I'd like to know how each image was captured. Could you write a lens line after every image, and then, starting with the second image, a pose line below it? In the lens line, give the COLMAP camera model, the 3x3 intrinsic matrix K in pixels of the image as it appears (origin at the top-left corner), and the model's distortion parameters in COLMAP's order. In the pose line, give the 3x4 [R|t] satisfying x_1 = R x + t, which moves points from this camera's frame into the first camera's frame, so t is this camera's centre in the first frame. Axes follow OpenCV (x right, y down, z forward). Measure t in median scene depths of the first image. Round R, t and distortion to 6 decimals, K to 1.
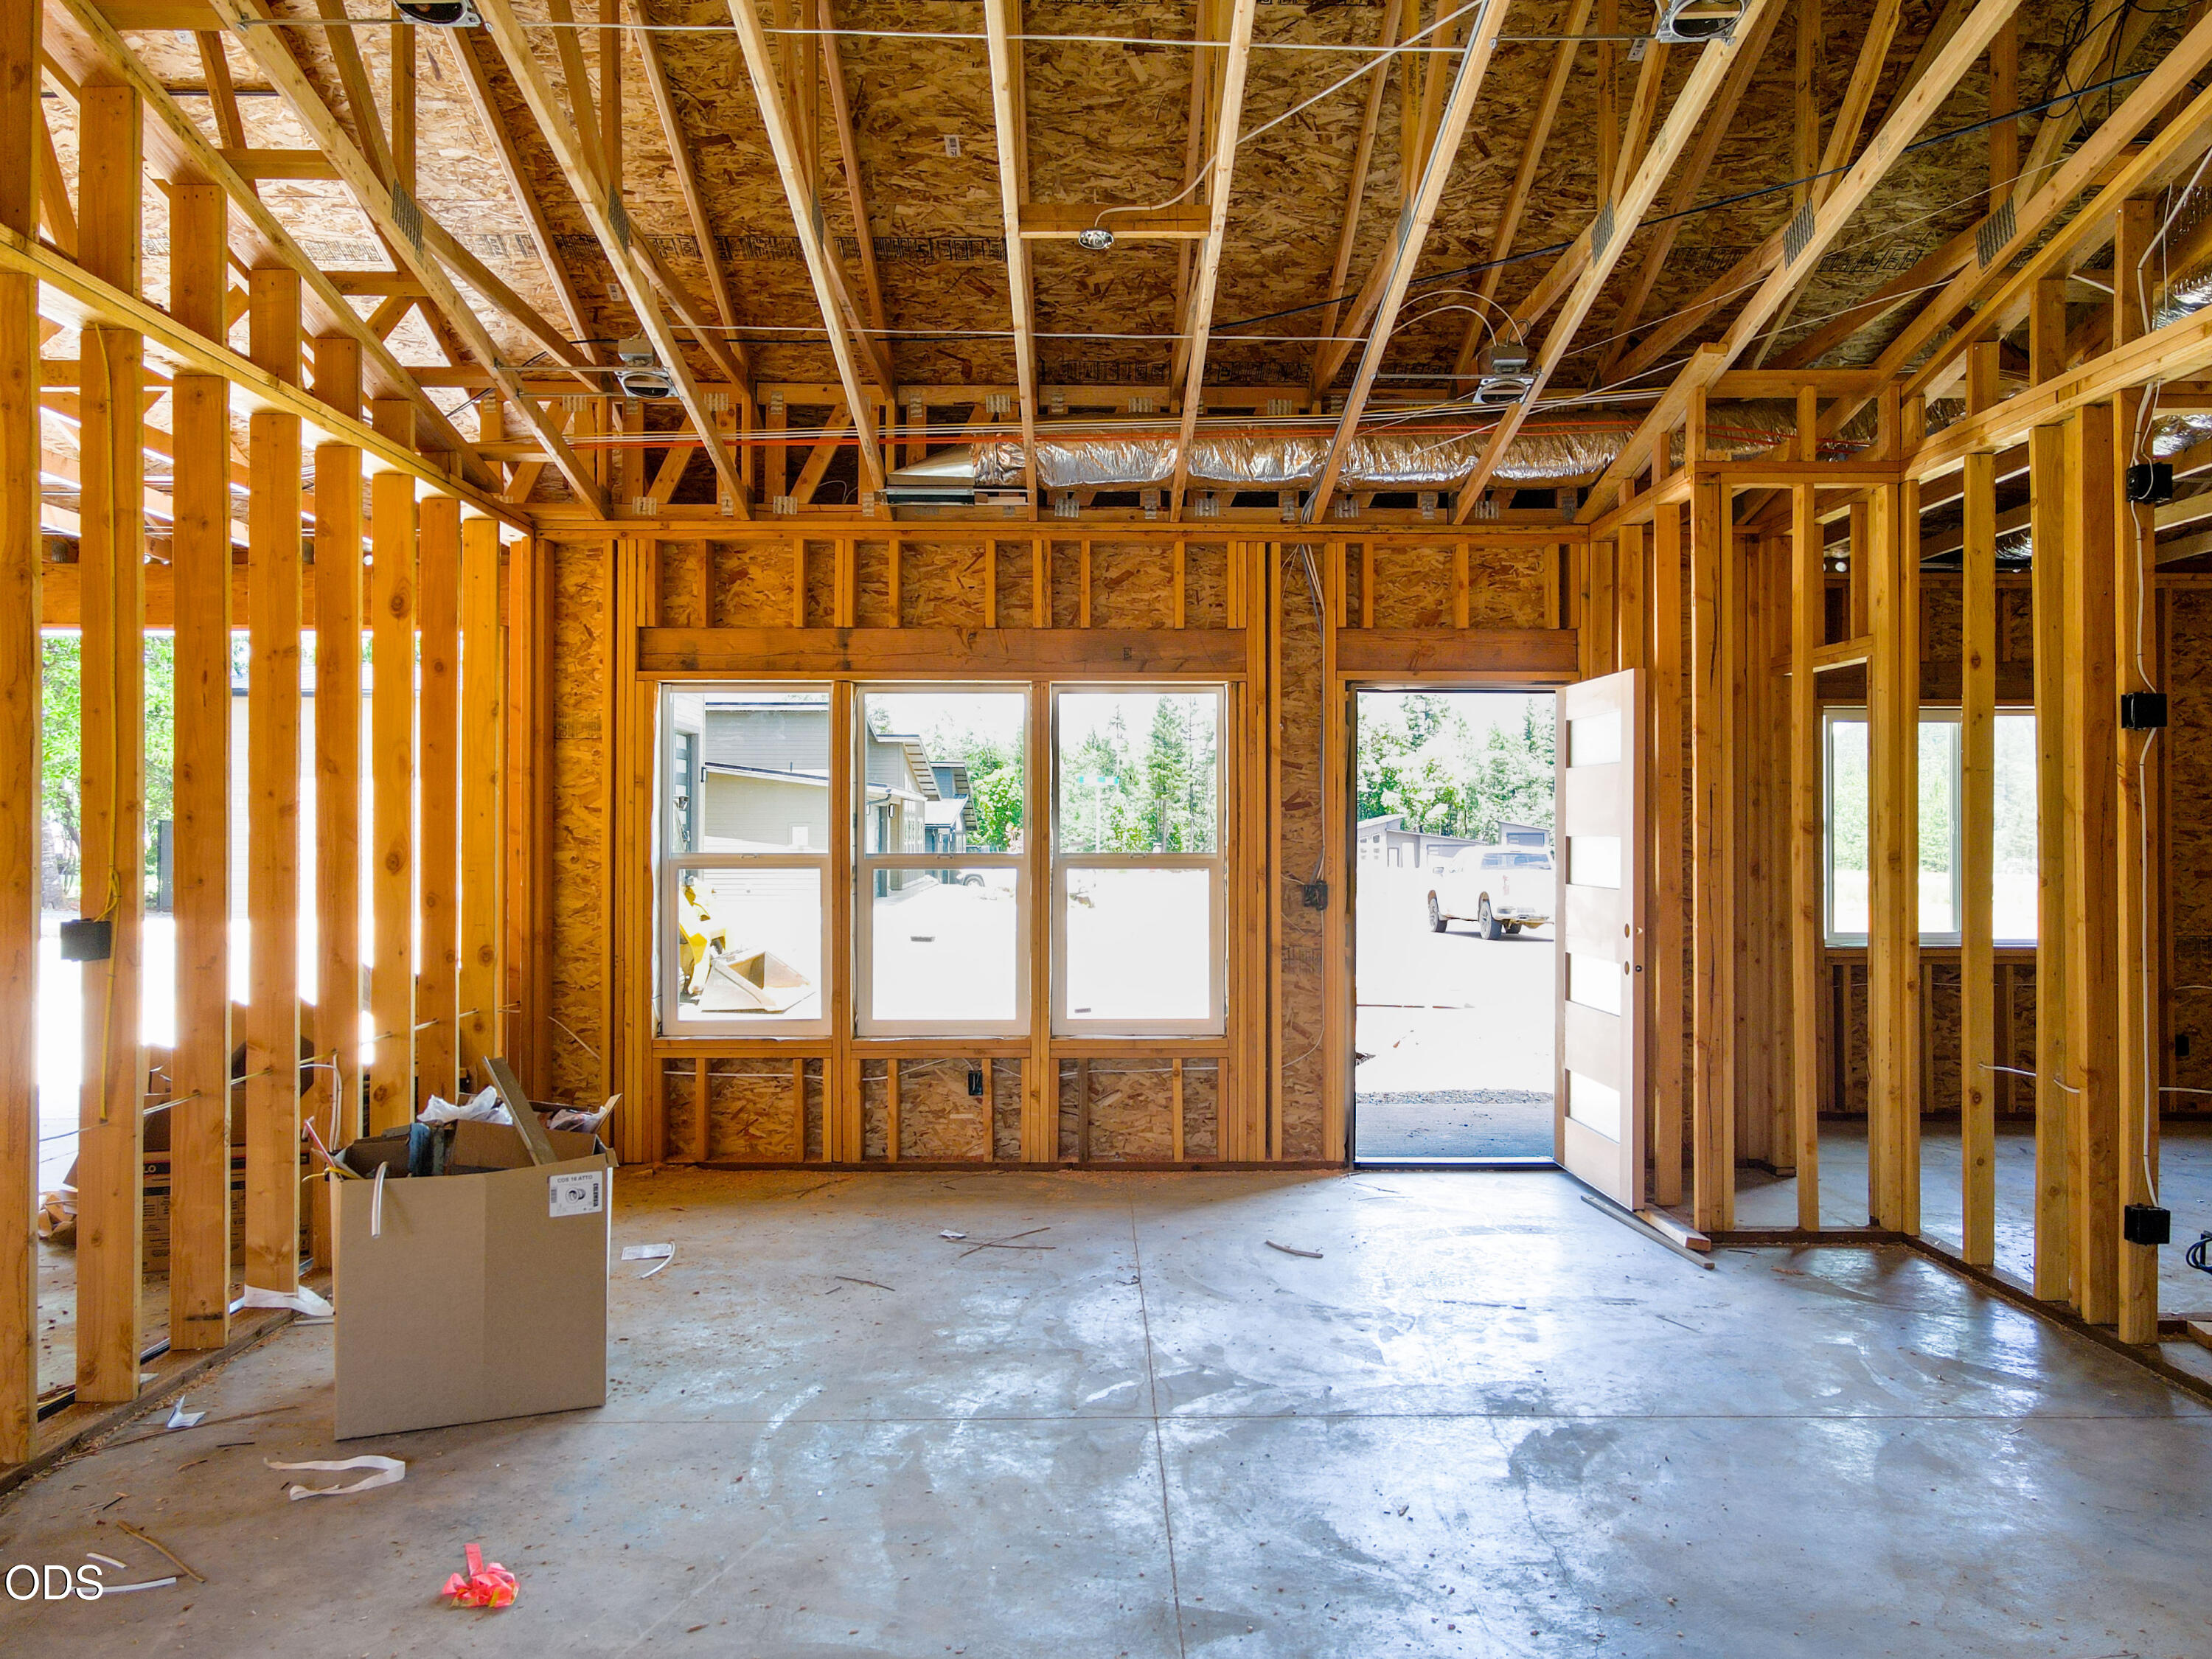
lens RADIAL K [[1546.7, 0, 1106.0], [0, 1546.7, 829.5], [0, 0, 1]] dist [-0.003316, -0.000601]
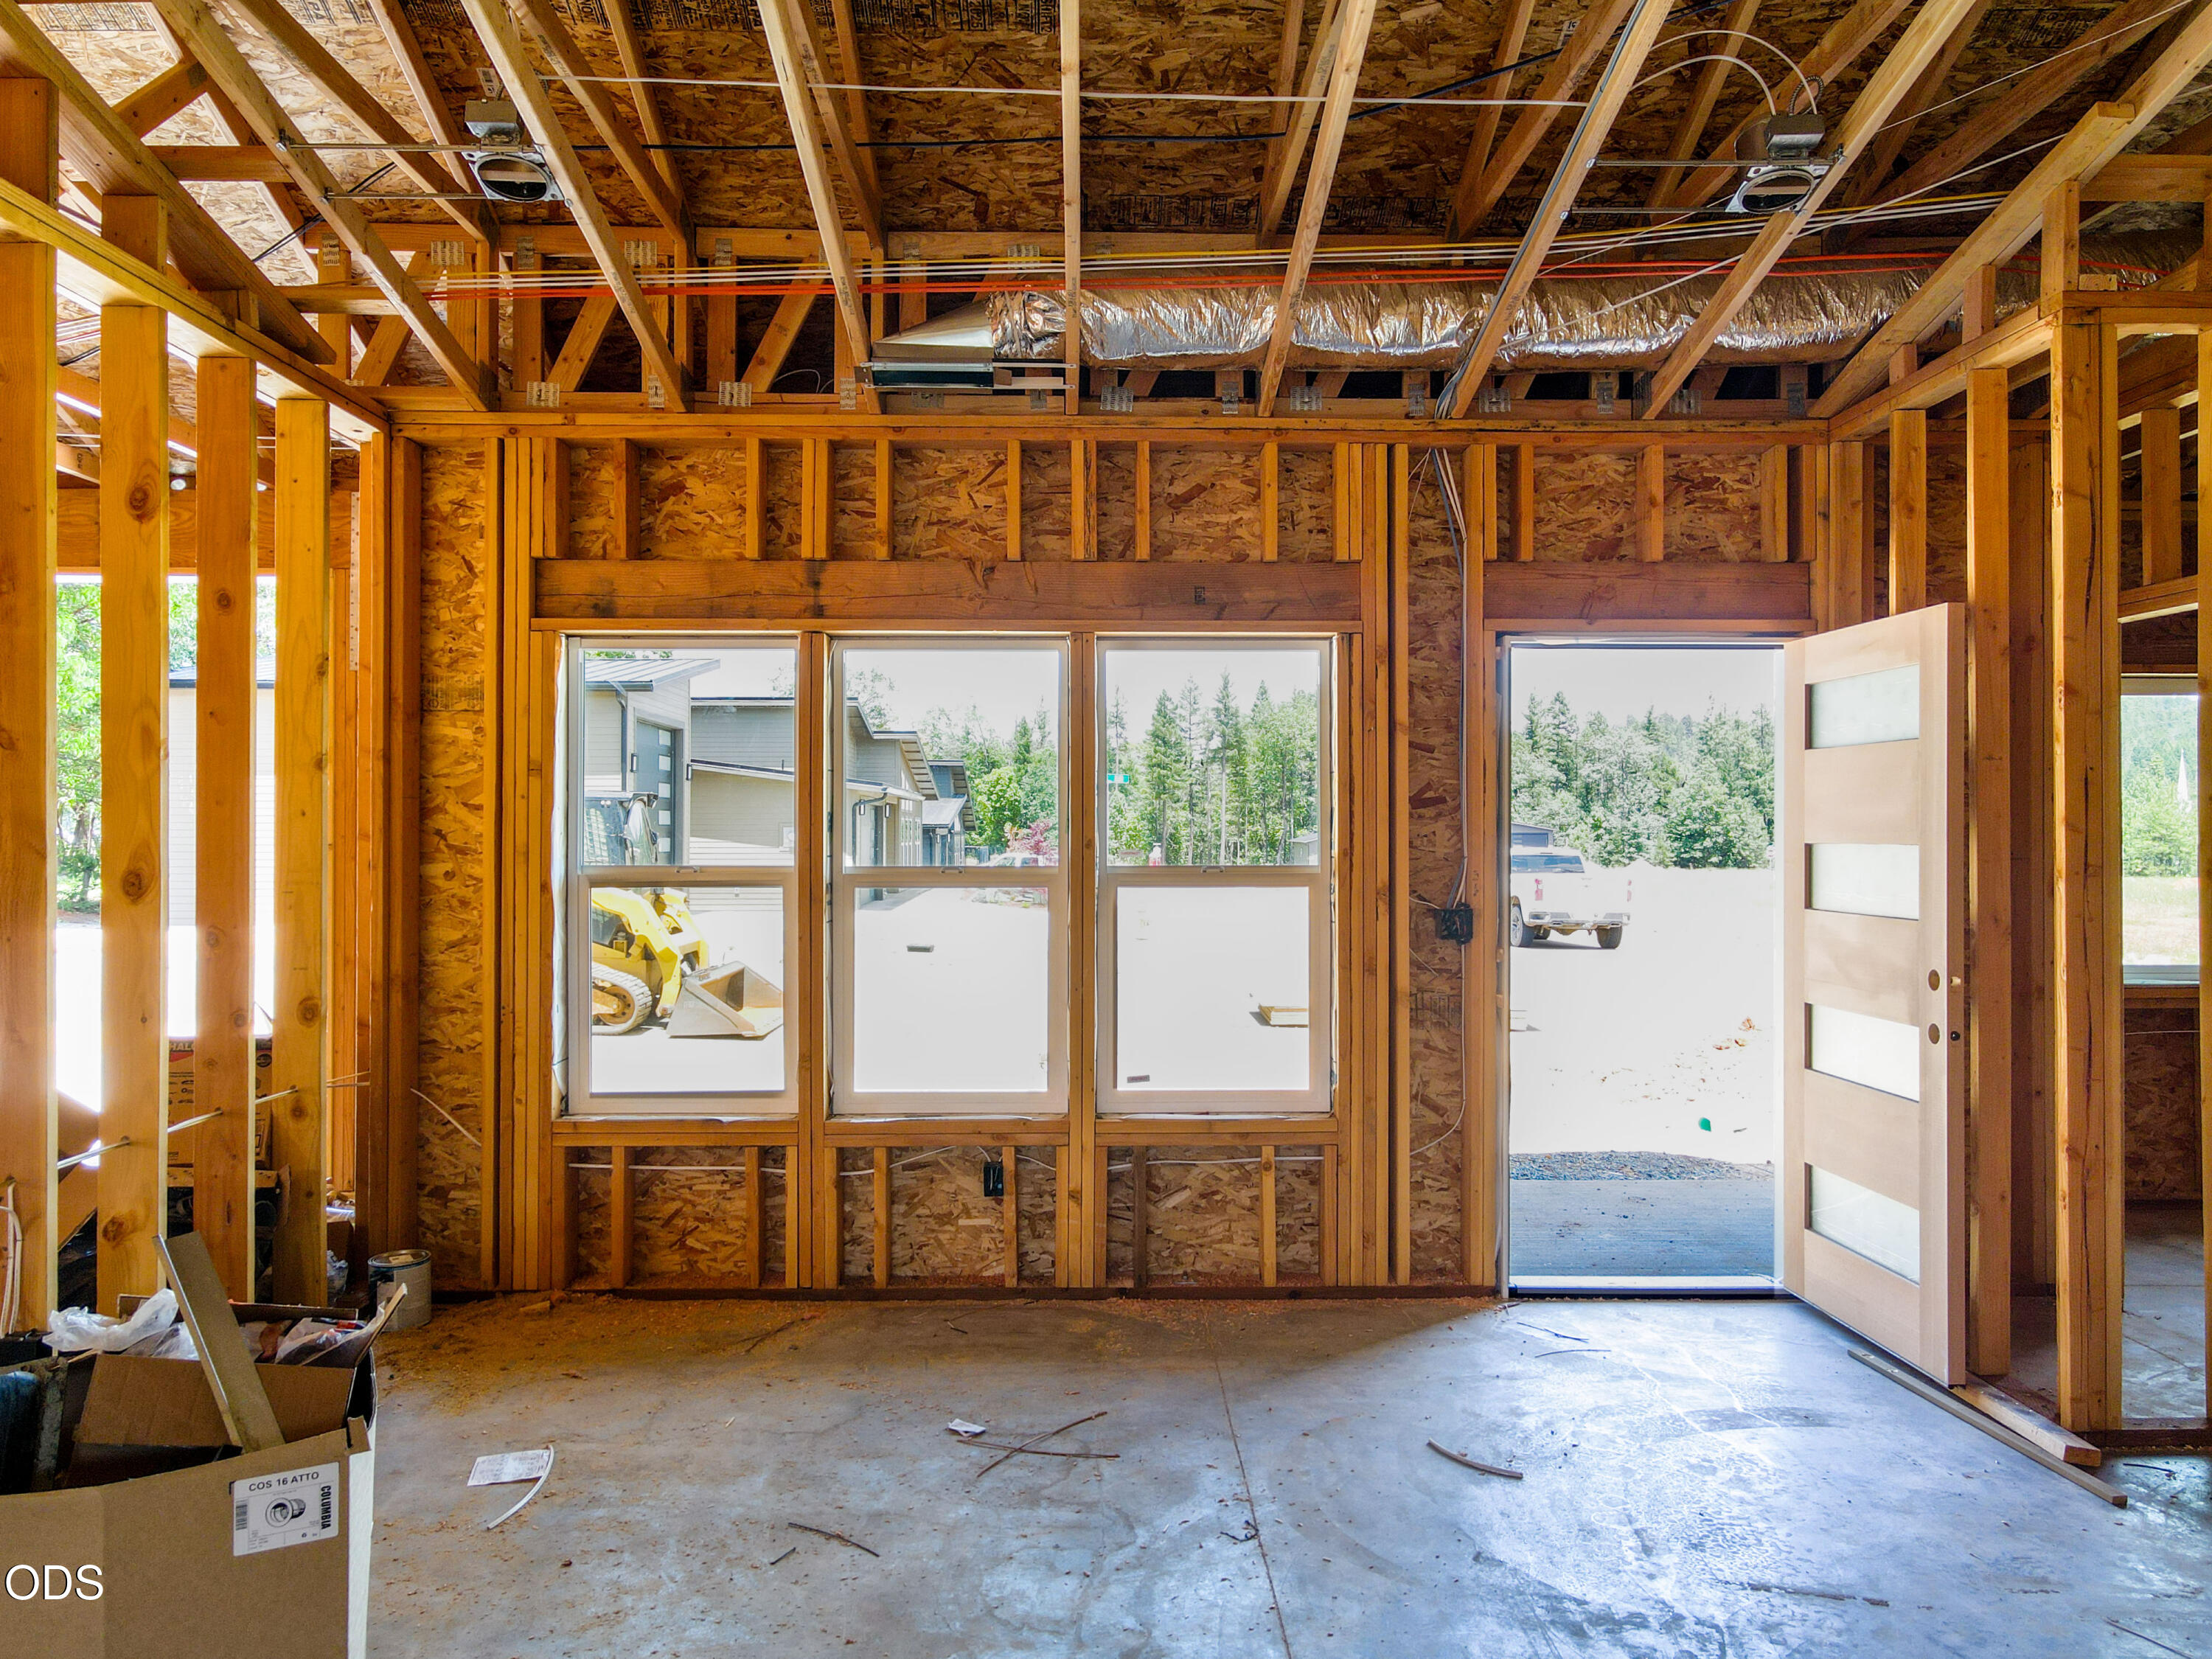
lens RADIAL K [[1547.3, 0, 1106.0], [0, 1547.3, 829.5], [0, 0, 1]] dist [0.008843, 0.004689]
pose [[0.999999, -0.000006, 0.001707, -0.032081], [0.000006, 1.000000, -0.000047, -0.002135], [-0.001707, 0.000047, 0.999999, 0.262856]]
